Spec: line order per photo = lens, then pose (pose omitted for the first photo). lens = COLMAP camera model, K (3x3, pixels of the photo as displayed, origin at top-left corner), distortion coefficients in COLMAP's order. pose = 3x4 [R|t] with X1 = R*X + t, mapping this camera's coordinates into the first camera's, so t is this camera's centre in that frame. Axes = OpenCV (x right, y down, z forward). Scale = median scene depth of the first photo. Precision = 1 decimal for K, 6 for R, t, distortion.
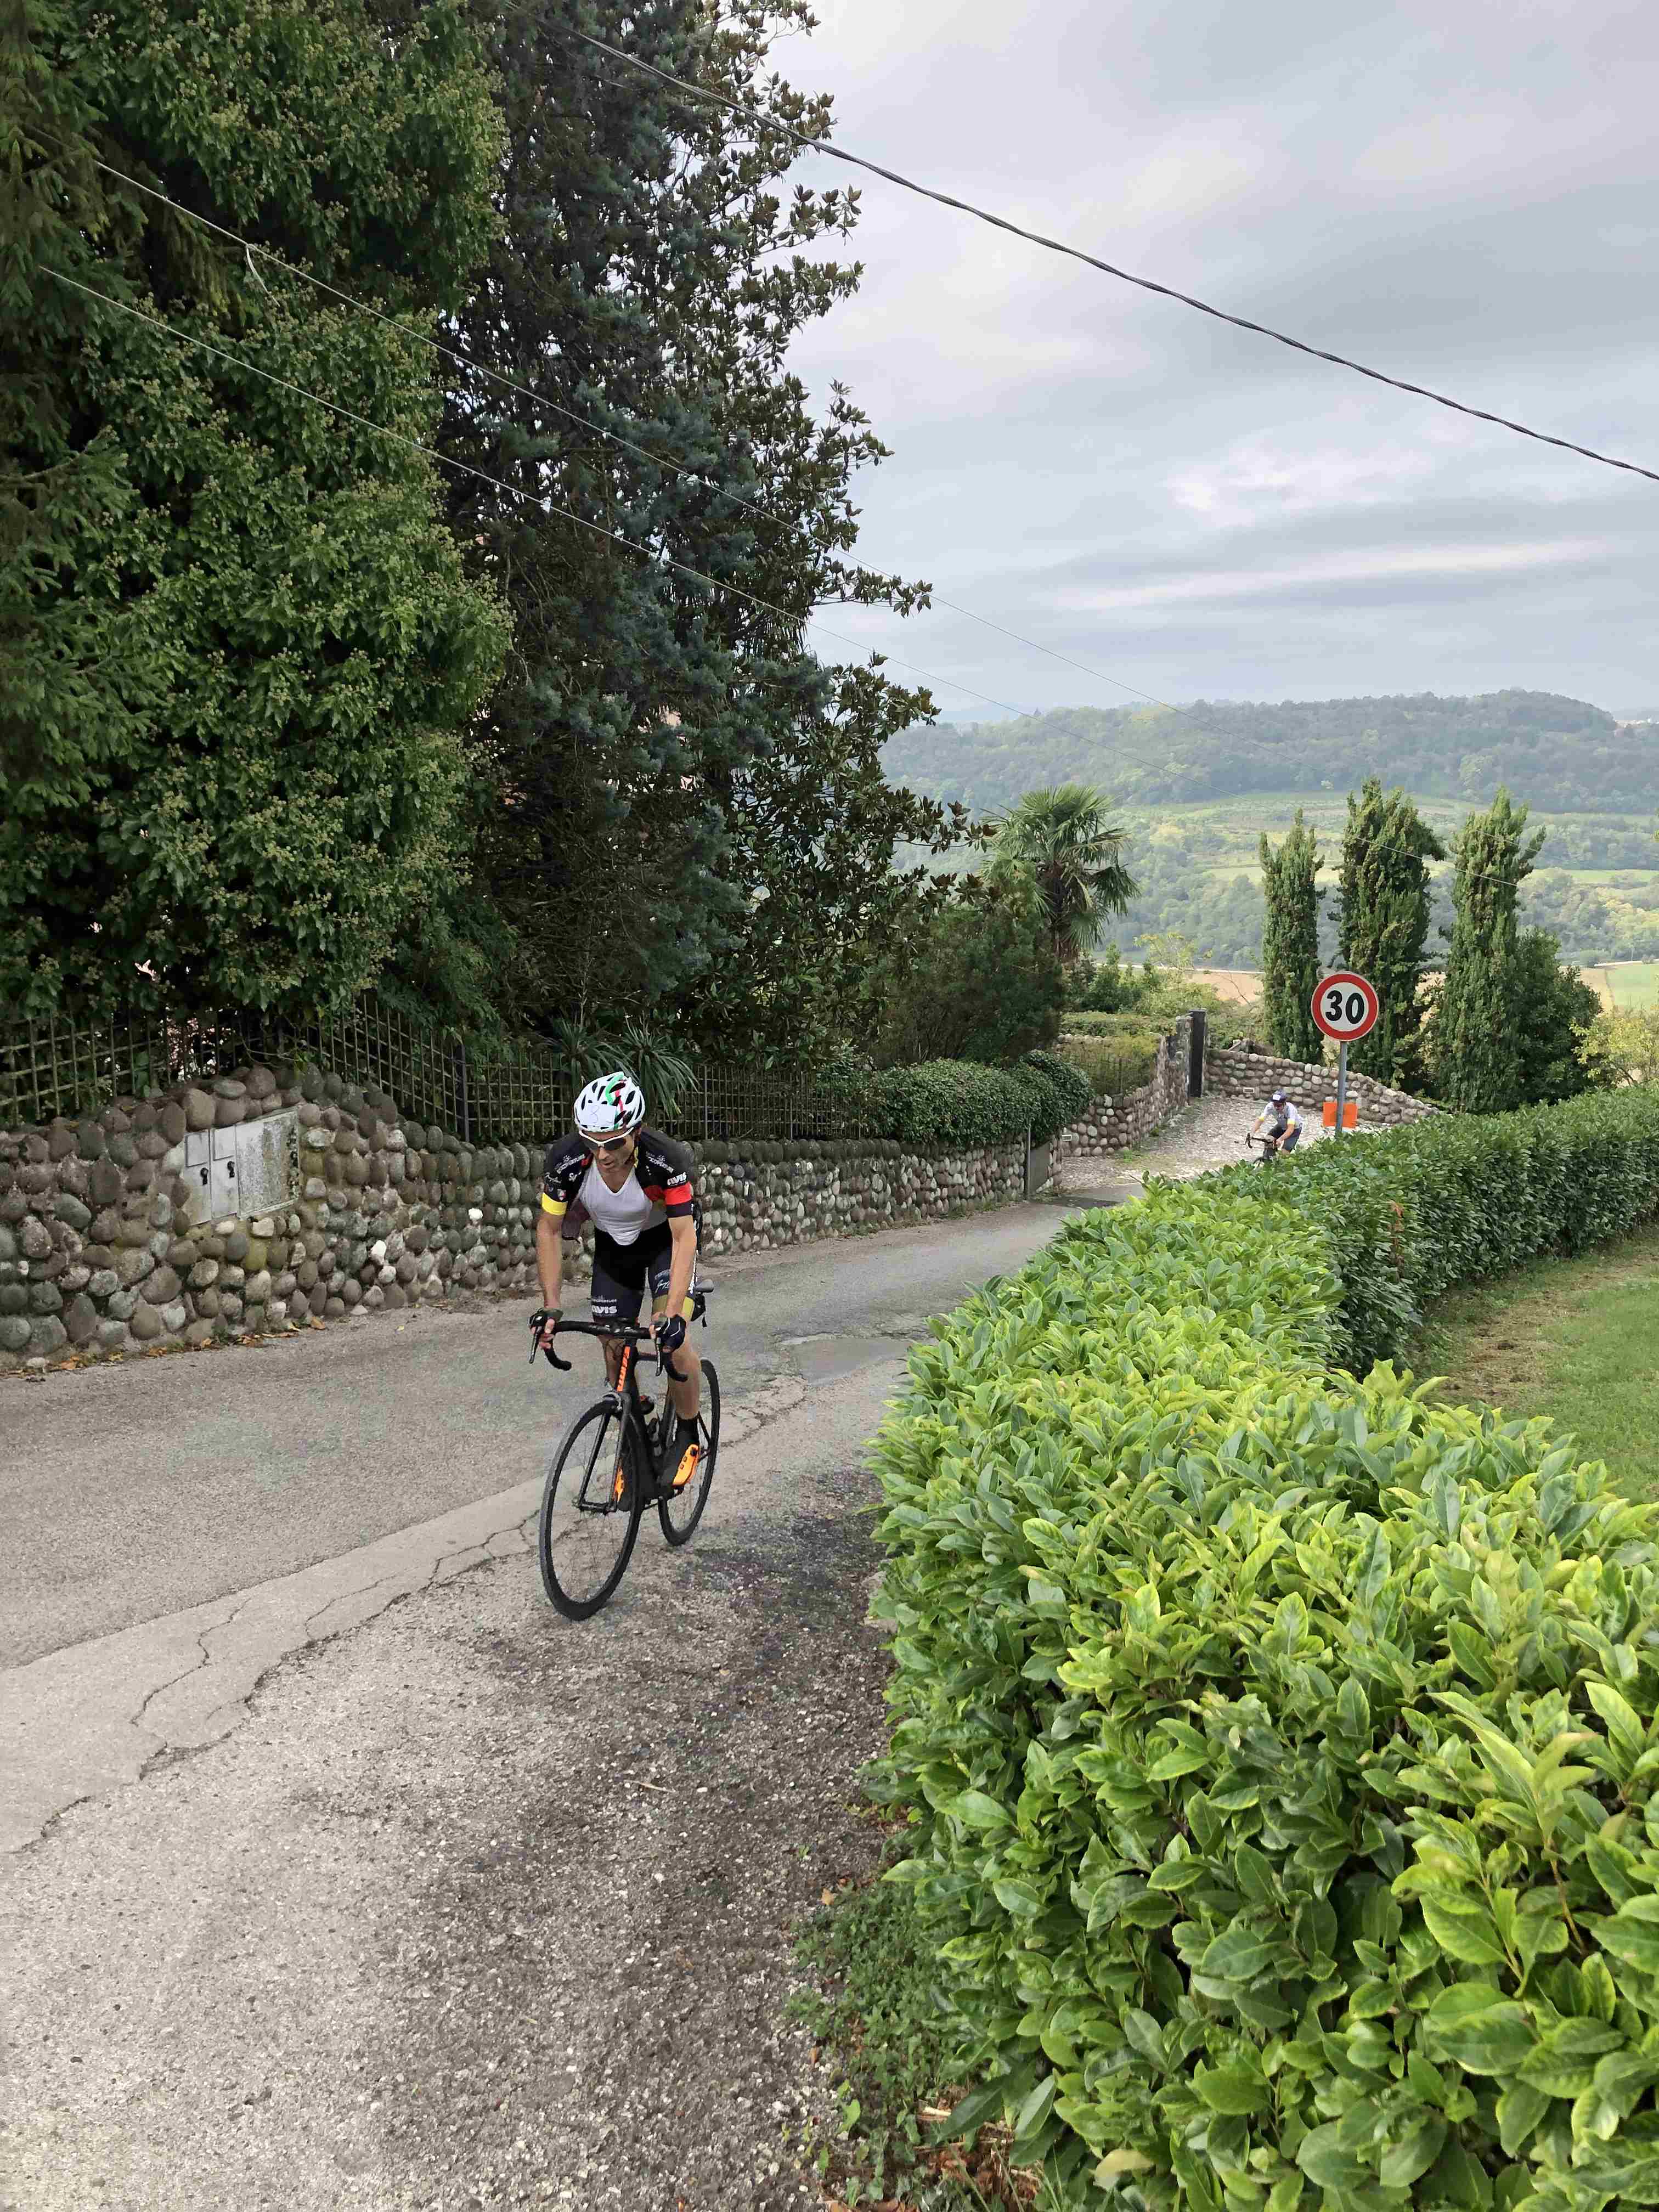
lens RADIAL K [[1769.9, 0, 833.6], [0, 1769.9, 1101.2], [0, 0, 1]] dist [0.021787, 0.000048]
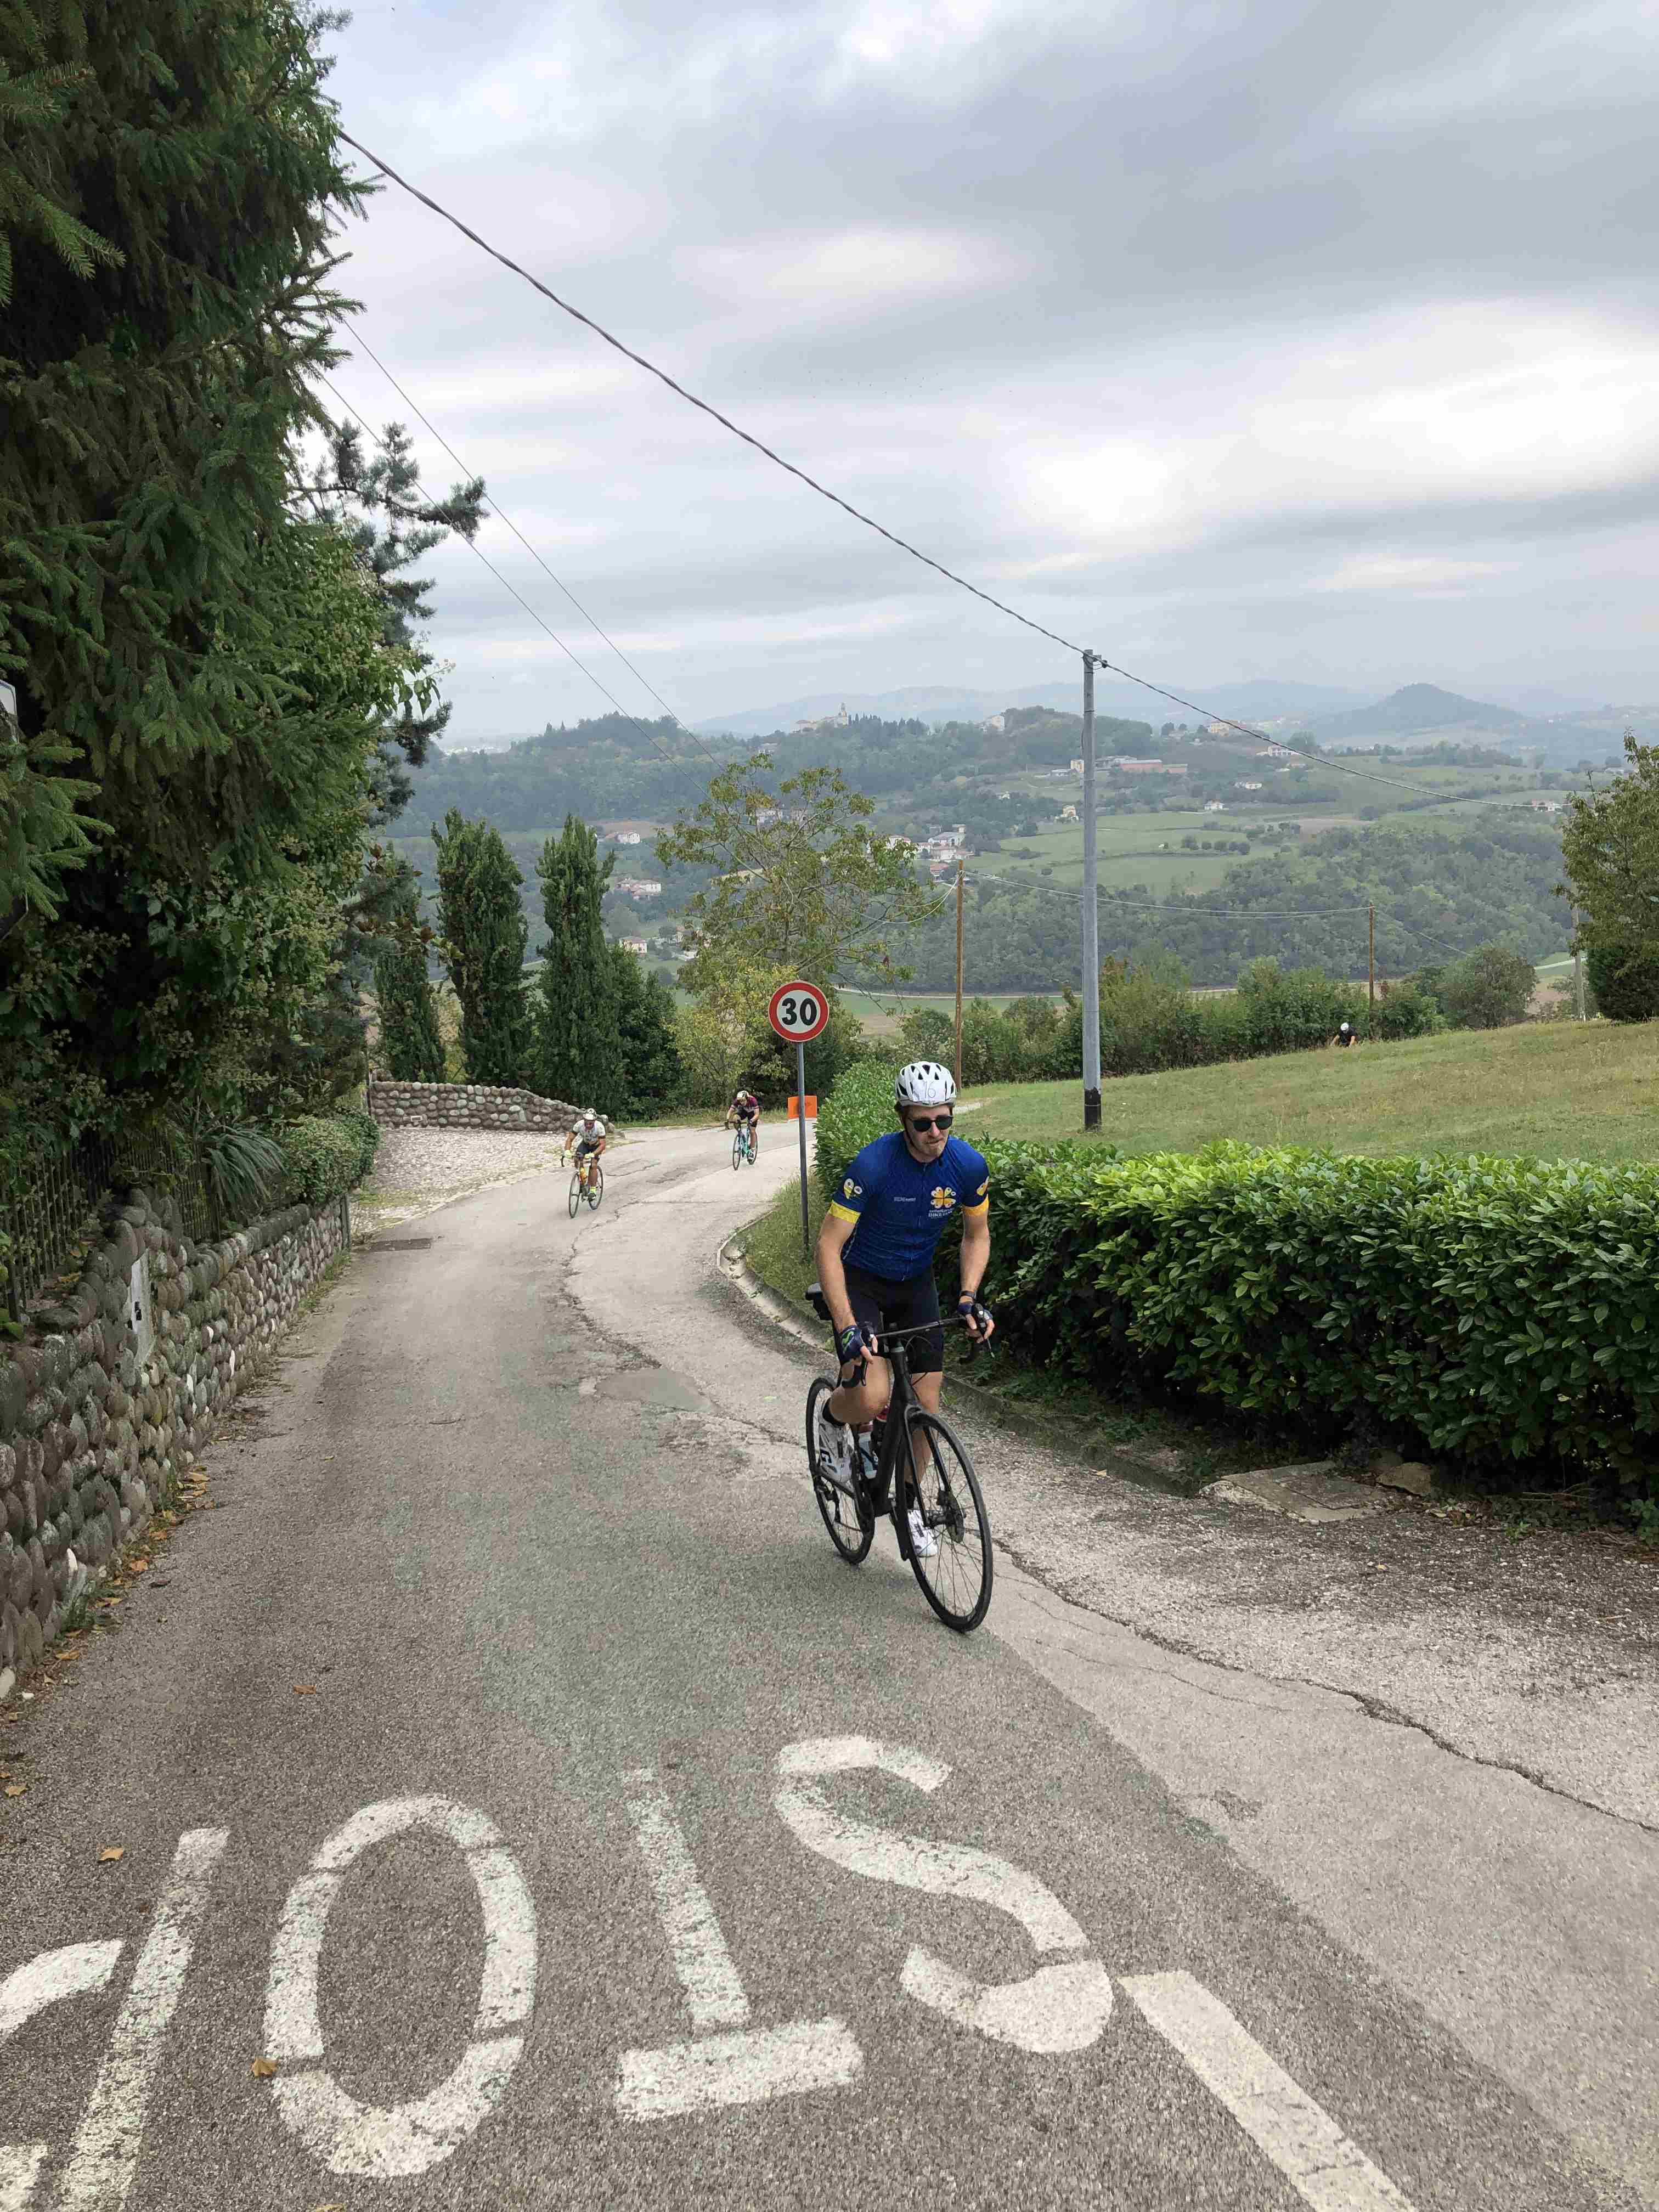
lens RADIAL K [[1821.4, 0, 839.5], [0, 1821.4, 1078.1], [0, 0, 1]] dist [-0.000476, 0.039235]
pose [[0.753889, -0.122382, 0.645503, -0.251681], [0.144935, 0.989272, 0.018288, -0.012824], [-0.640817, 0.079769, 0.763538, 0.043628]]
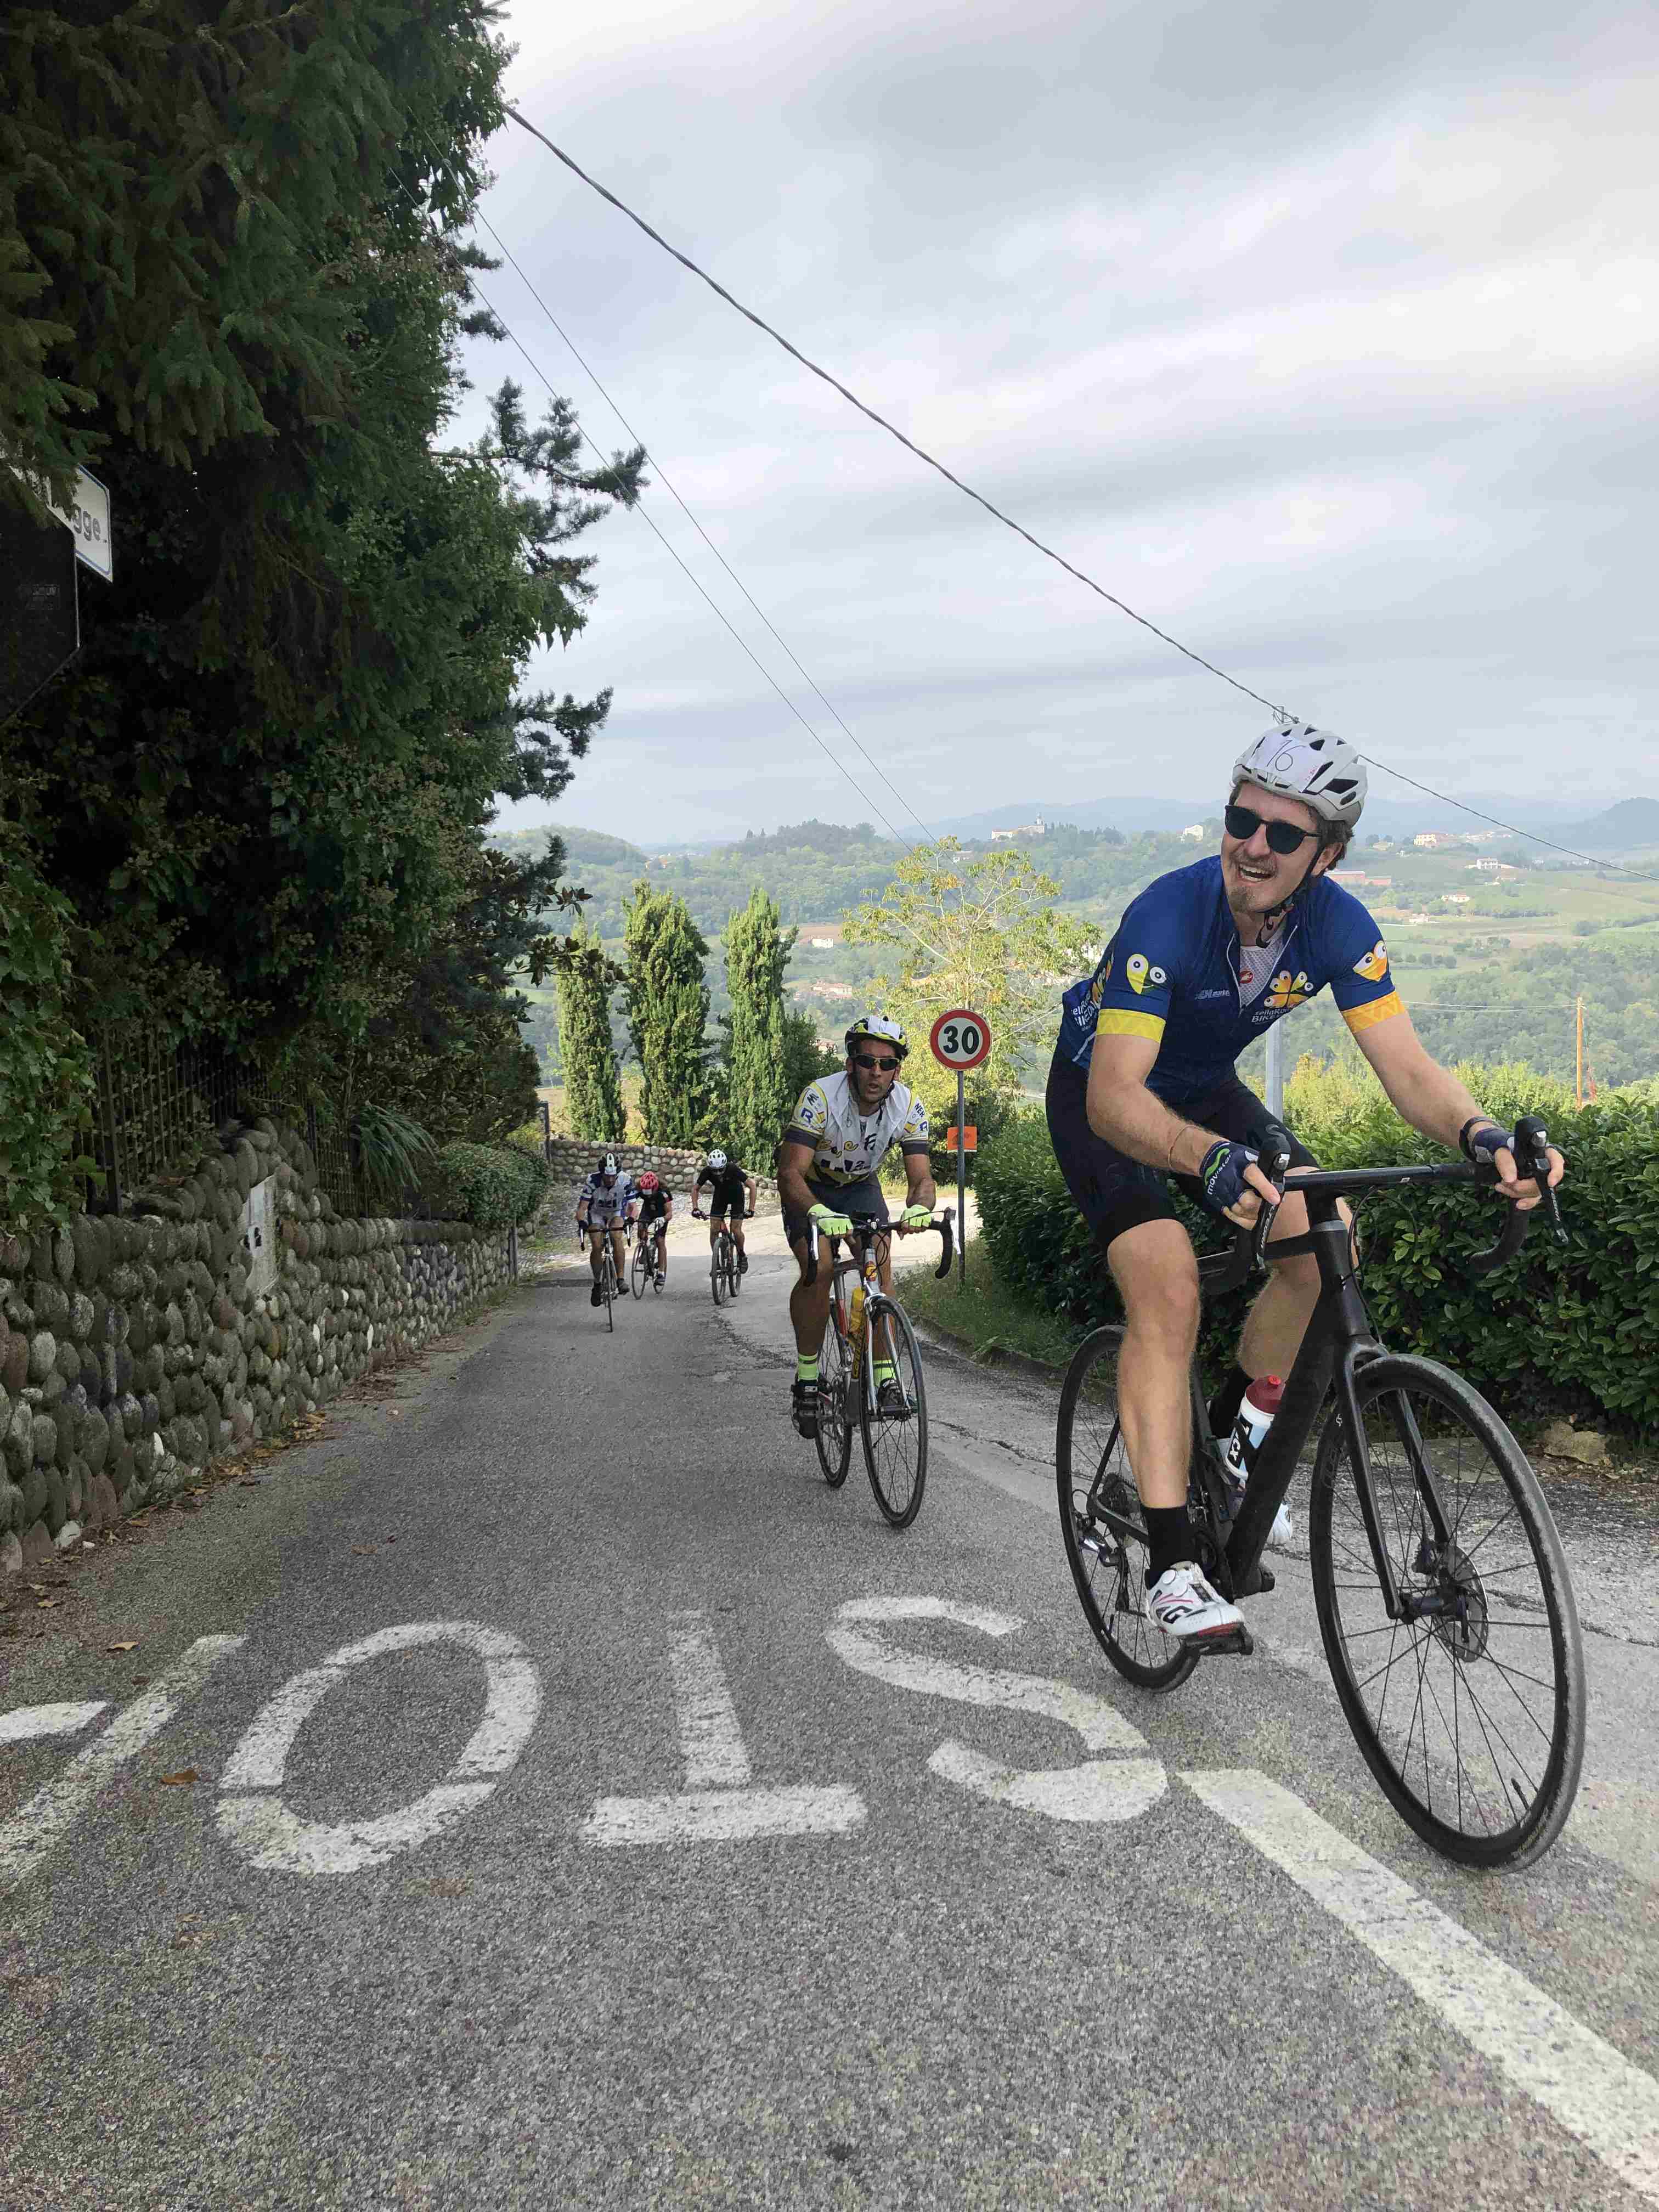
lens RADIAL K [[1808.5, 0, 853.7], [0, 1808.5, 1125.0], [0, 0, 1]] dist [0.024917, -0.012293]
pose [[0.817064, -0.072933, 0.571916, -0.236979], [0.114860, 0.992673, -0.037505, 0.020355], [-0.564990, 0.096334, 0.819455, 0.051565]]
